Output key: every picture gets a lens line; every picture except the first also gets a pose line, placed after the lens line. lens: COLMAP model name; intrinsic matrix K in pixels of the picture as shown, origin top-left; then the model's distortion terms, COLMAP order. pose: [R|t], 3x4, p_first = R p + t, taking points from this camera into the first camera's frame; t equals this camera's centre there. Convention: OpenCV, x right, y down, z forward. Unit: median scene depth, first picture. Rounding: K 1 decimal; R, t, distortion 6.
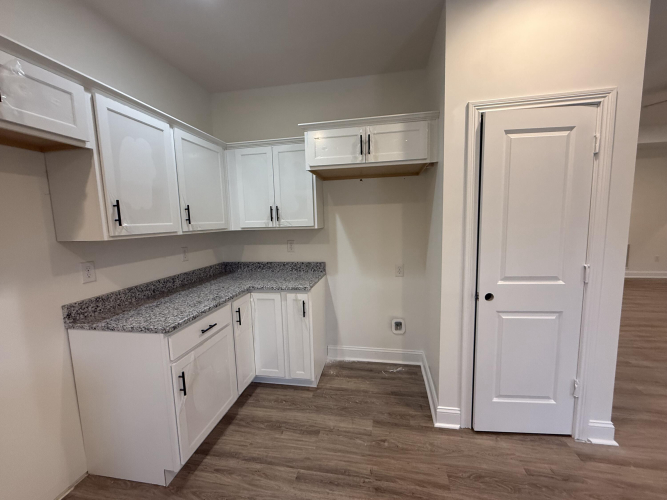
lens RADIAL K [[271.3, 0, 333.5], [0, 271.3, 250.3], [0, 0, 1]] dist [0.000786, 0.000590]
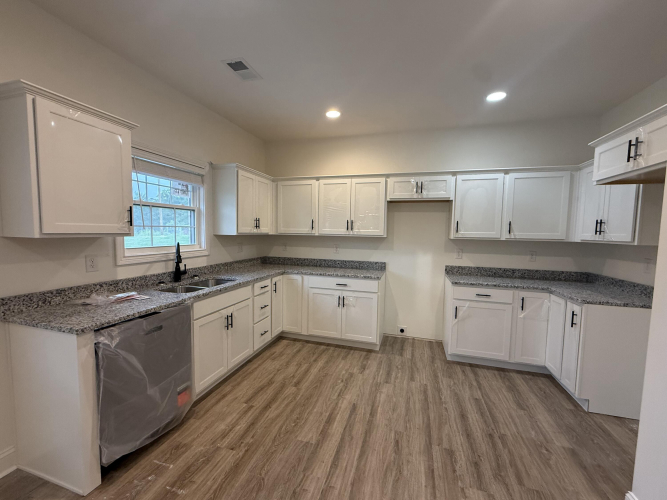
lens RADIAL K [[271.3, 0, 333.8], [0, 271.3, 251.2], [0, 0, 1]] dist [0.000786, 0.000590]
pose [[-0.109973, 0.097342, -0.989156, 1.144880], [-0.125899, 0.985812, 0.111010, -0.047019], [0.985929, 0.136742, -0.096157, 0.190907]]
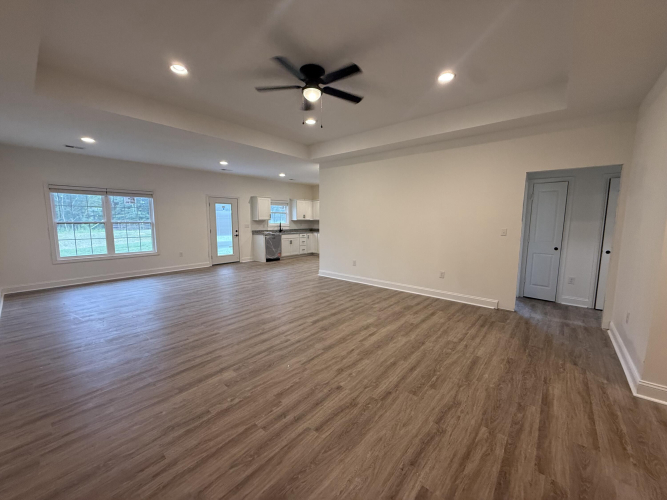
lens RADIAL K [[271.3, 0, 332.9], [0, 271.3, 251.0], [0, 0, 1]] dist [0.000786, 0.000590]
pose [[-0.506780, 0.126608, -0.852727, 3.913076], [-0.083755, 0.977246, 0.194872, -0.400652], [0.857997, 0.170178, -0.484645, 2.789083]]
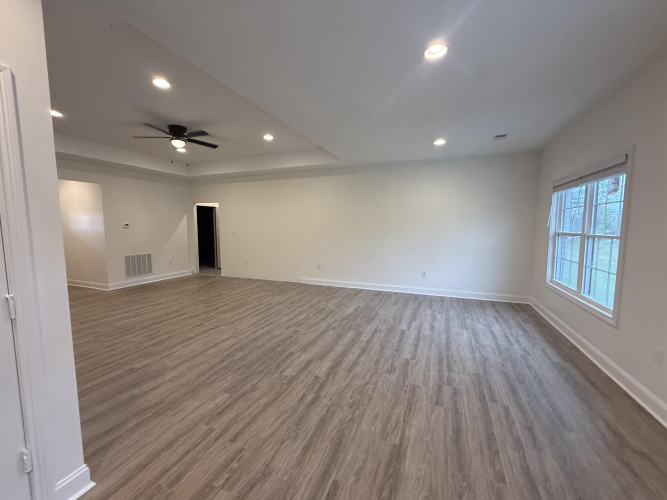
lens RADIAL K [[271.3, 0, 335.0], [0, 271.3, 242.8], [0, 0, 1]] dist [0.000786, 0.000590]
pose [[0.199036, -0.034262, 0.979393, 0.316841], [0.103117, 0.994573, 0.013837, -0.004639], [-0.974552, 0.098238, 0.201489, -0.025387]]
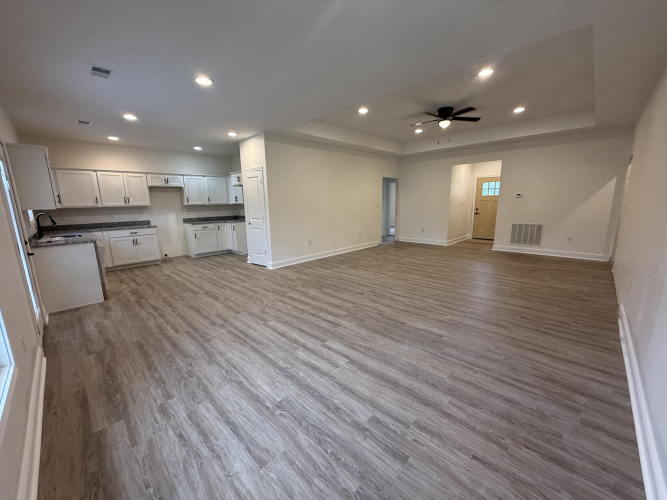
lens RADIAL K [[271.3, 0, 334.9], [0, 271.3, 251.3], [0, 0, 1]] dist [0.000786, 0.000590]
pose [[0.826046, 0.113071, -0.552145, 3.200388], [-0.063827, 0.992134, 0.107685, 0.068566], [0.559977, -0.053711, 0.826765, -1.228592]]
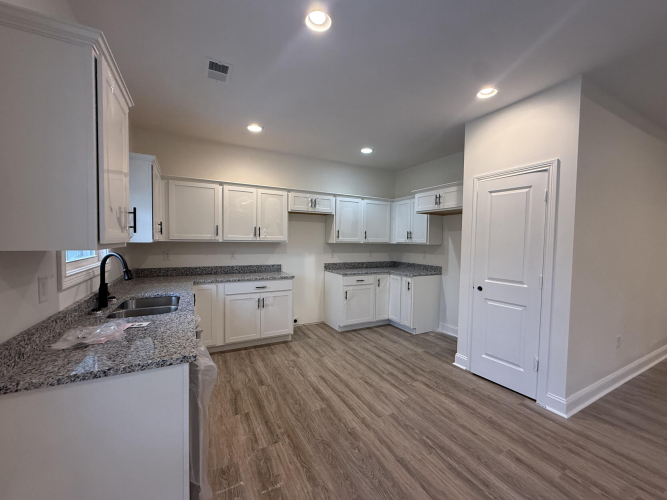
lens RADIAL K [[271.3, 0, 332.7], [0, 271.3, 251.9], [0, 0, 1]] dist [0.000786, 0.000590]
pose [[0.612730, 0.072397, -0.786969, 1.189453], [-0.119639, 0.992816, -0.001817, 0.054070], [0.781184, 0.095265, 0.616990, -0.682356]]
